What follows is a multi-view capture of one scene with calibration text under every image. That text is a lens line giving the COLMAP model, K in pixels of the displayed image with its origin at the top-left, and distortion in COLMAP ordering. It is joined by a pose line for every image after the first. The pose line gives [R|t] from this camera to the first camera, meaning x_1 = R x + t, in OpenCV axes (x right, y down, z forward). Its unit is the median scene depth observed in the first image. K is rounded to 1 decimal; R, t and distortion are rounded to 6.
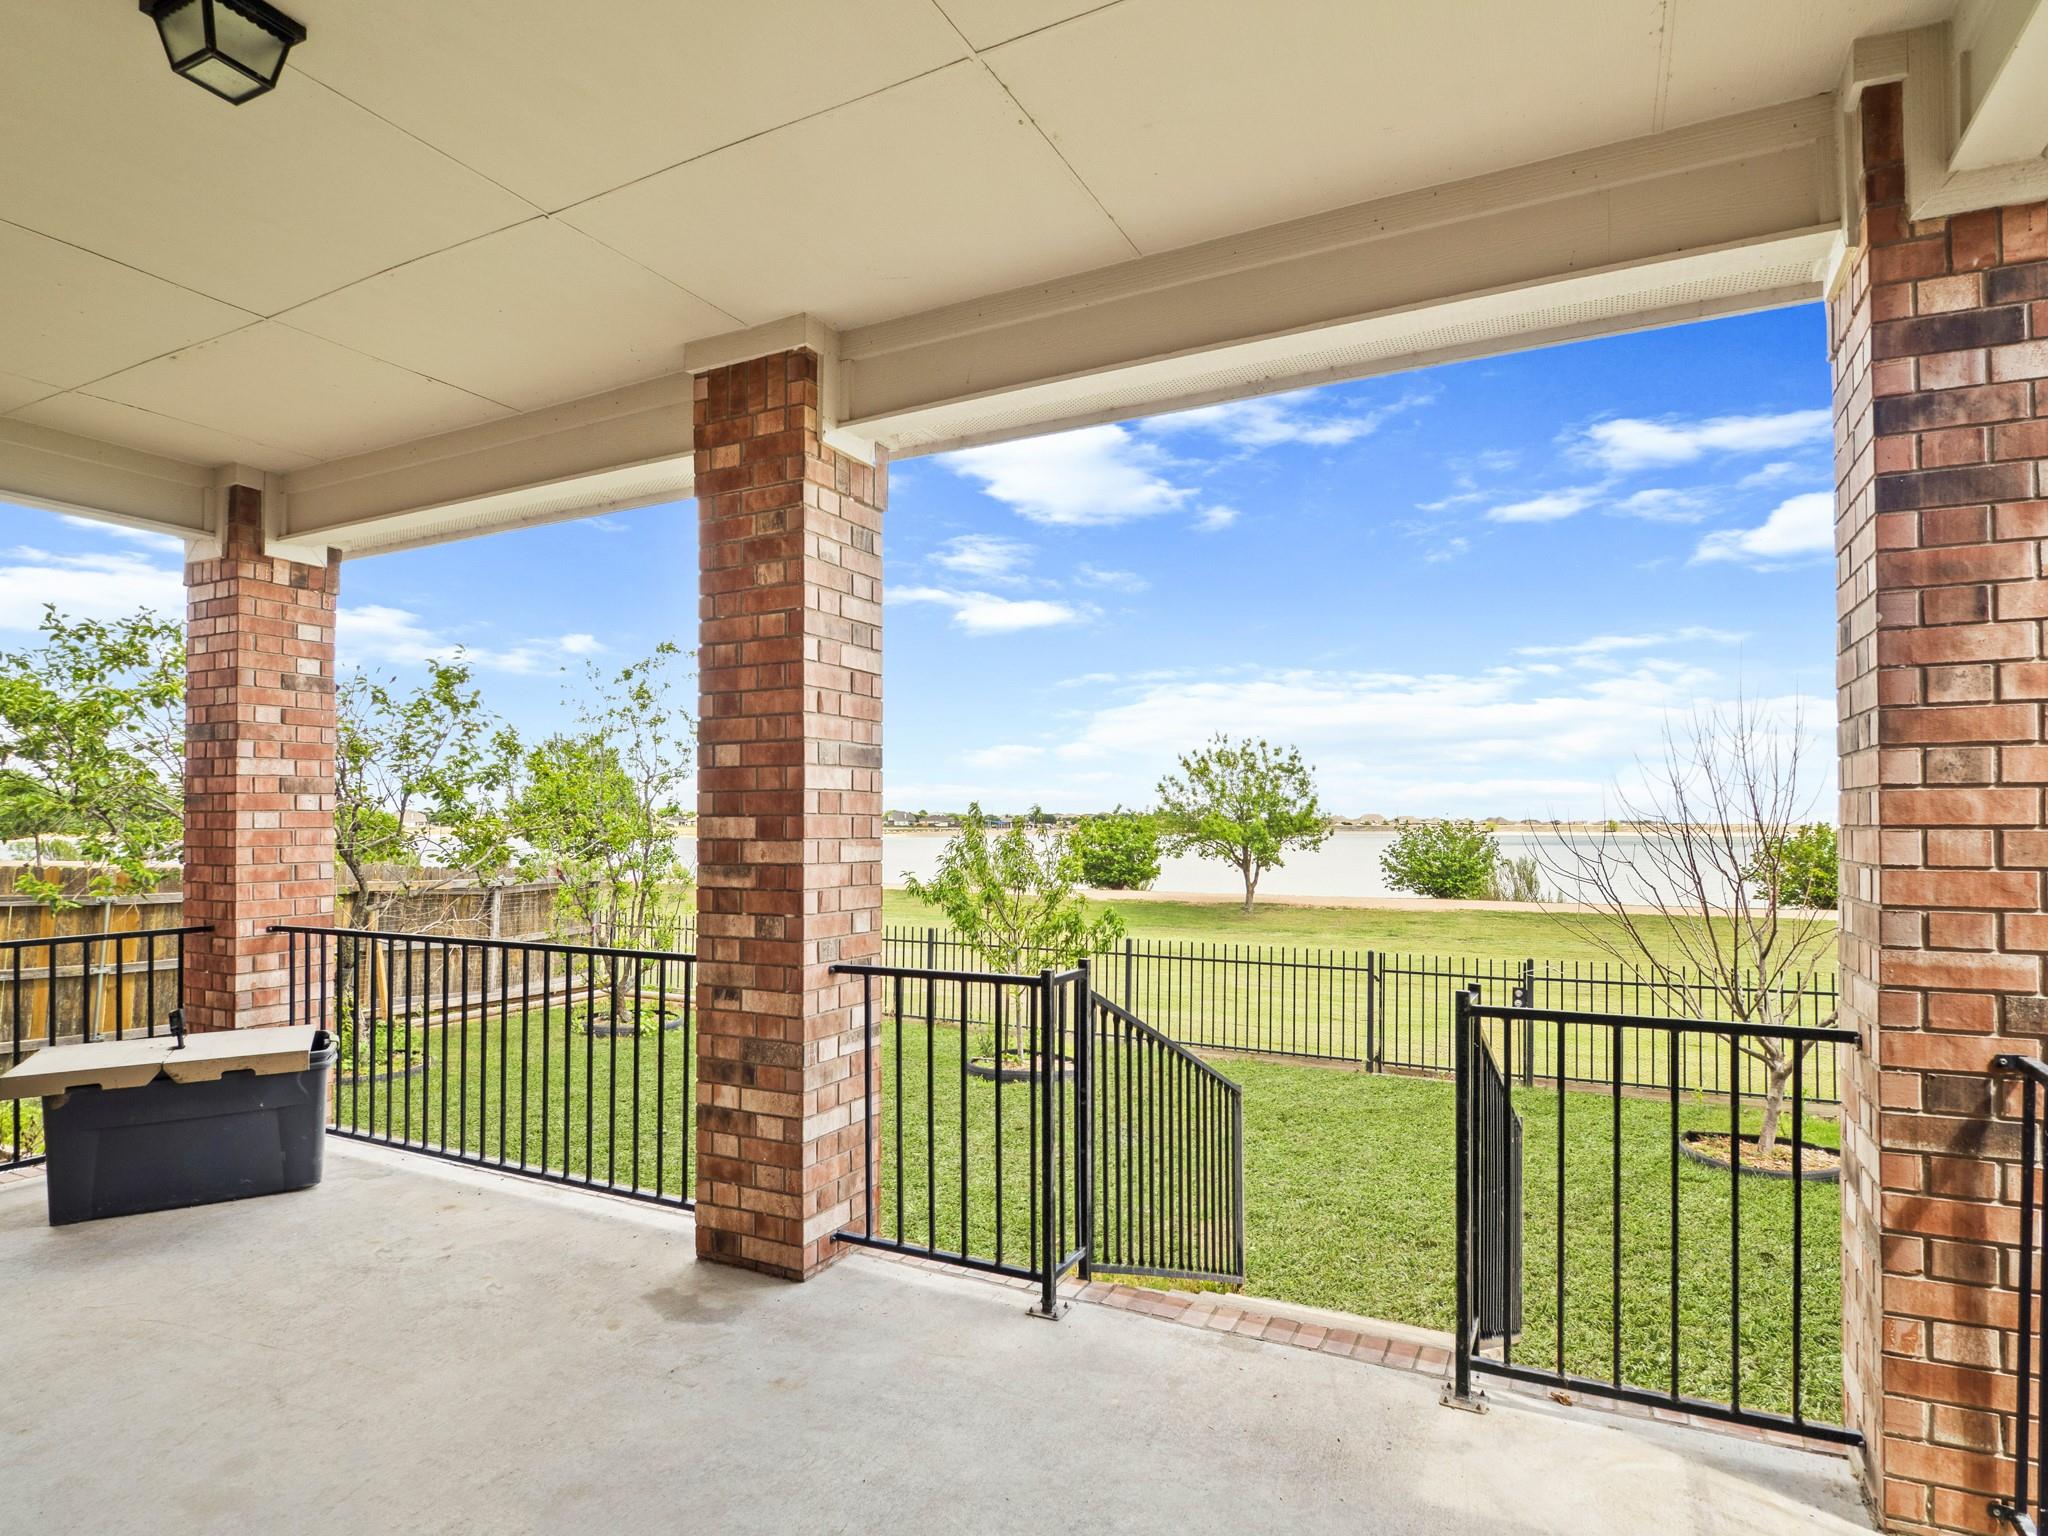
lens RADIAL K [[1129.2, 0, 1000.6], [0, 1129.2, 804.0], [0, 0, 1]] dist [-0.007595, -0.005203]
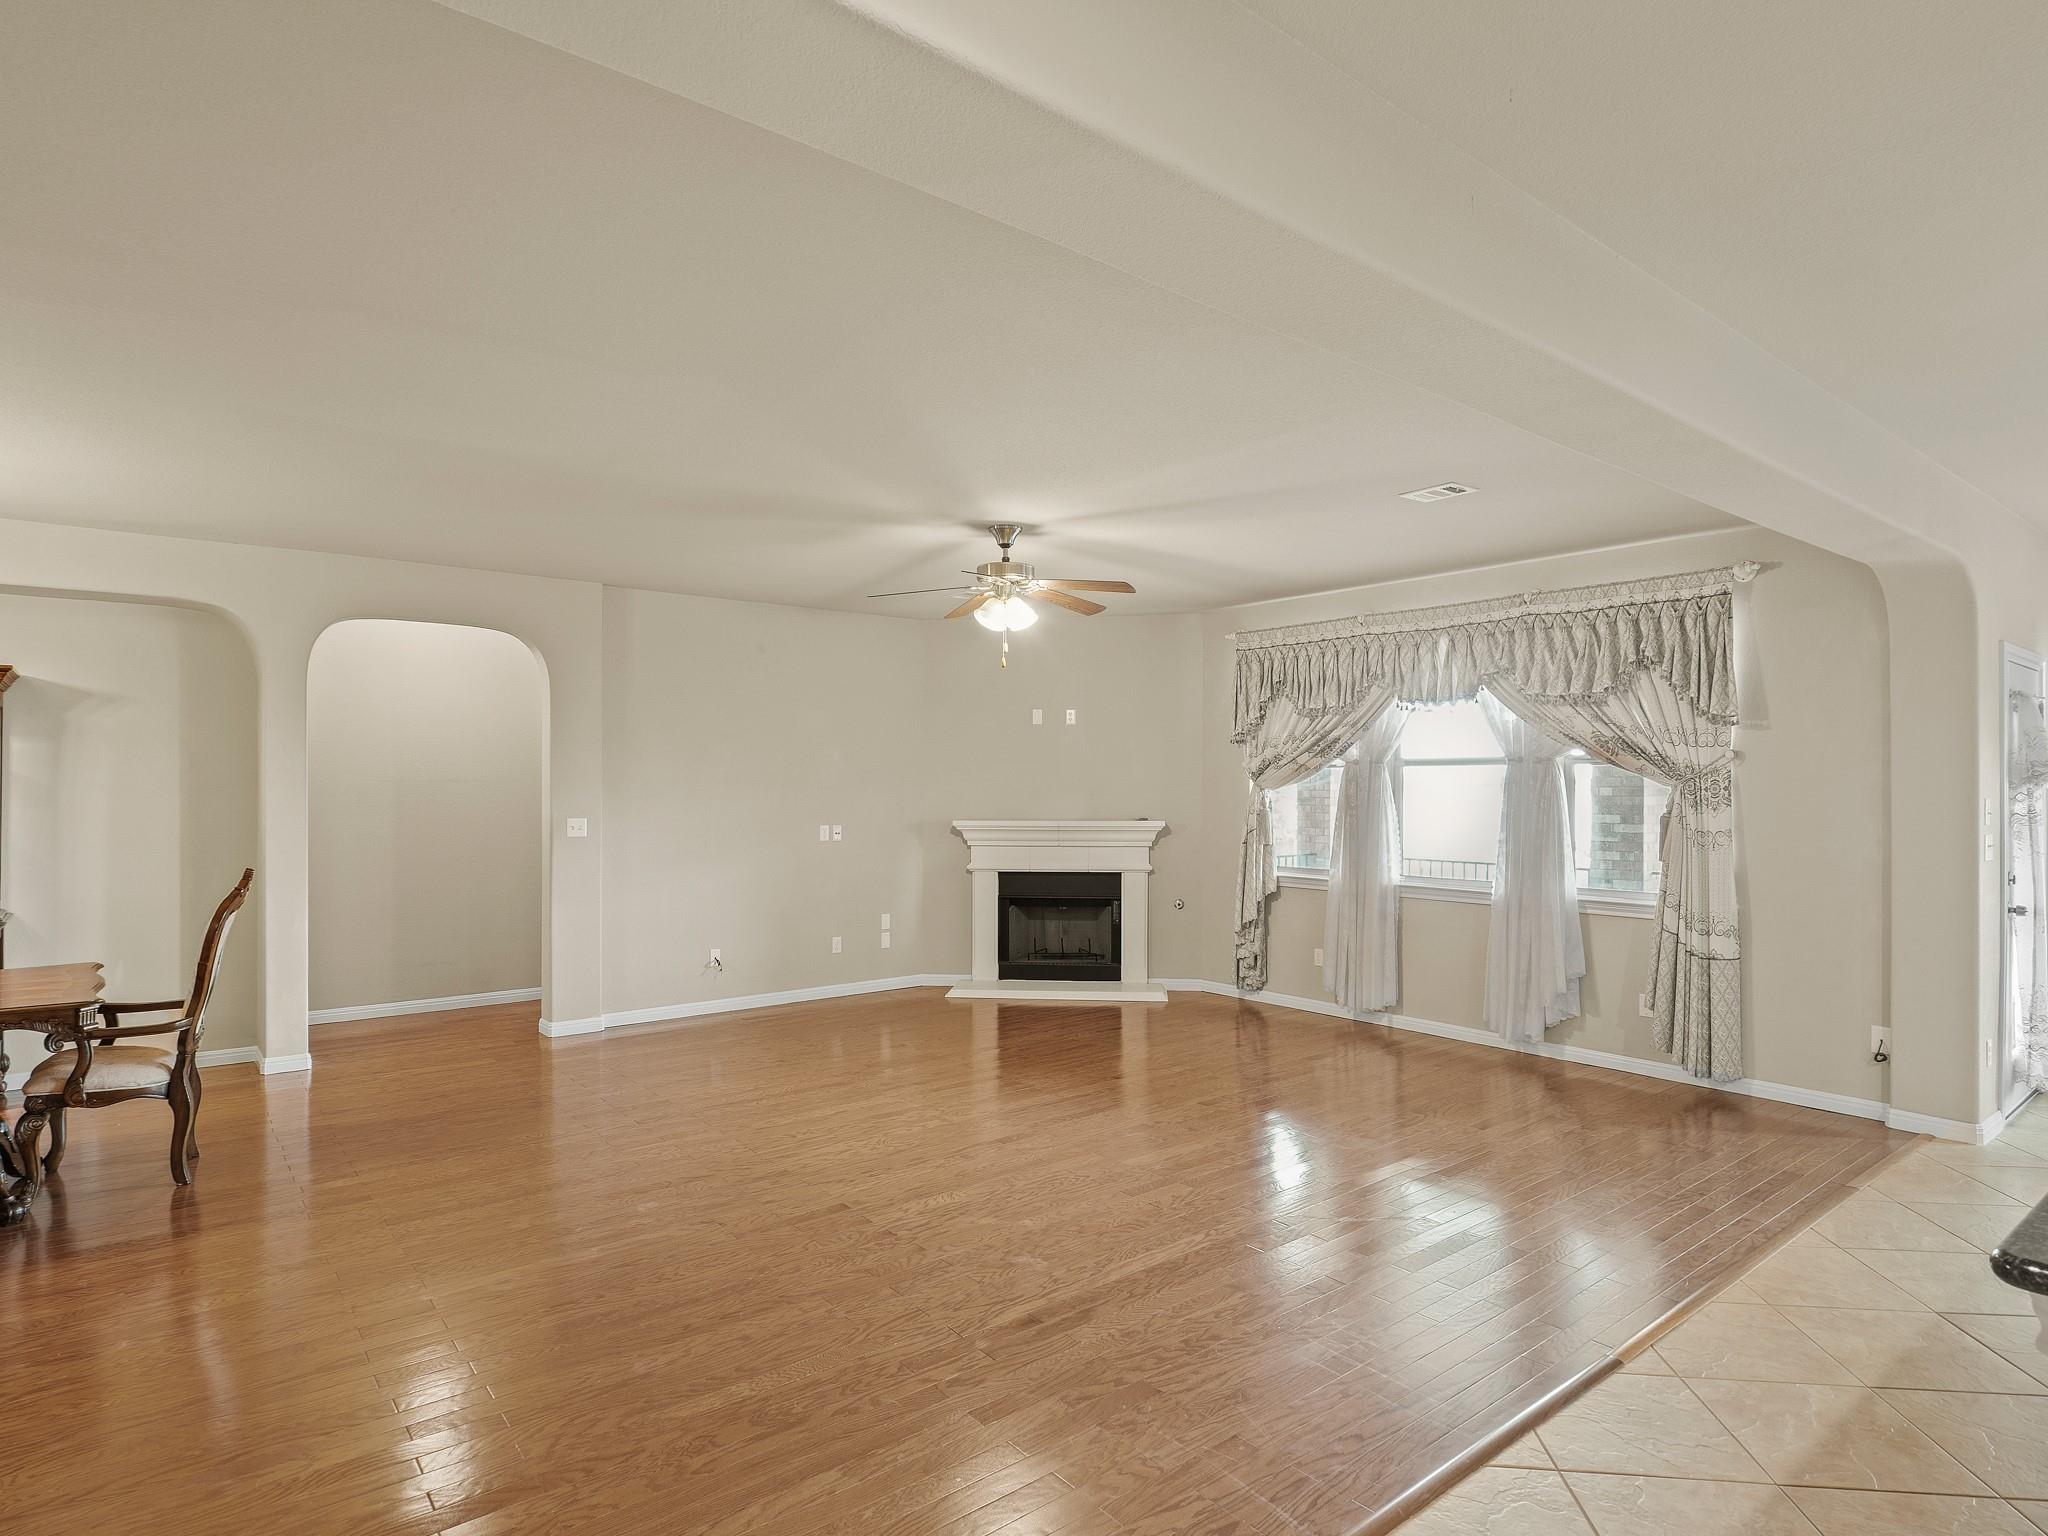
lens RADIAL K [[1129.2, 0, 1008.4], [0, 1129.2, 783.6], [0, 0, 1]] dist [-0.007595, -0.005203]
pose [[0.910624, 0.002729, -0.413228, -0.431066], [0.004360, 0.999859, 0.016213, -0.111397], [0.413214, -0.016565, 0.910483, -2.004785]]
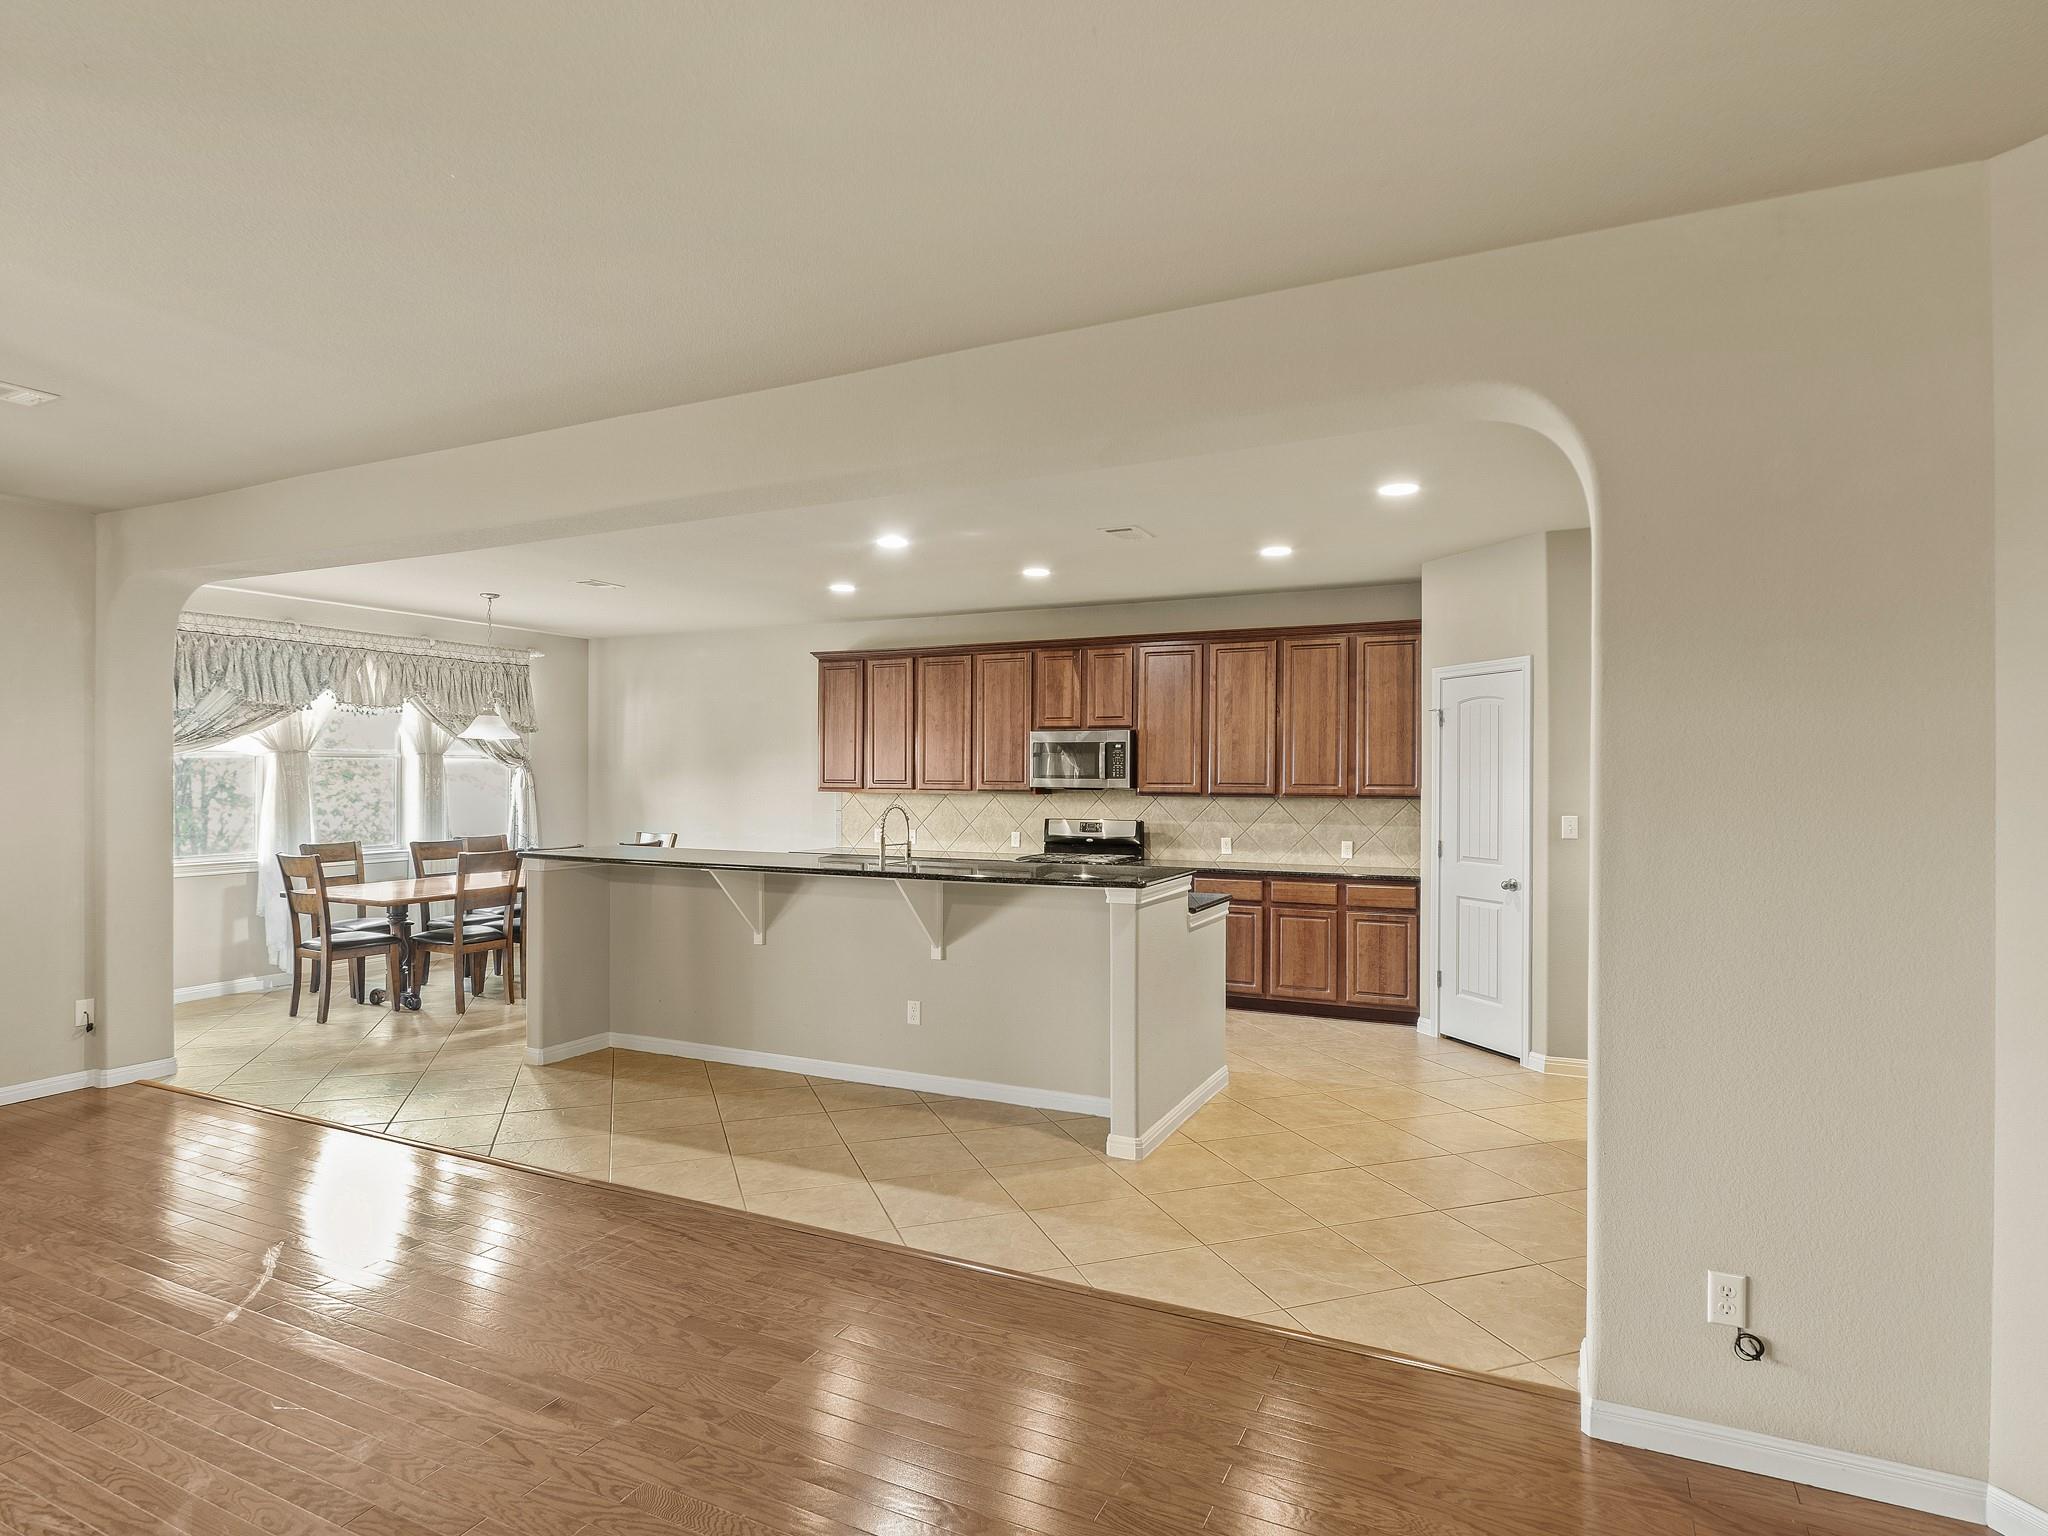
lens RADIAL K [[1129.2, 0, 1020.2], [0, 1129.2, 771.6], [0, 0, 1]] dist [-0.007595, -0.005203]
pose [[-0.032812, 0.000473, 0.999461, -1.580250], [-0.020962, 0.999780, -0.001162, -0.108874], [-0.999242, -0.020989, -0.032795, -1.463002]]
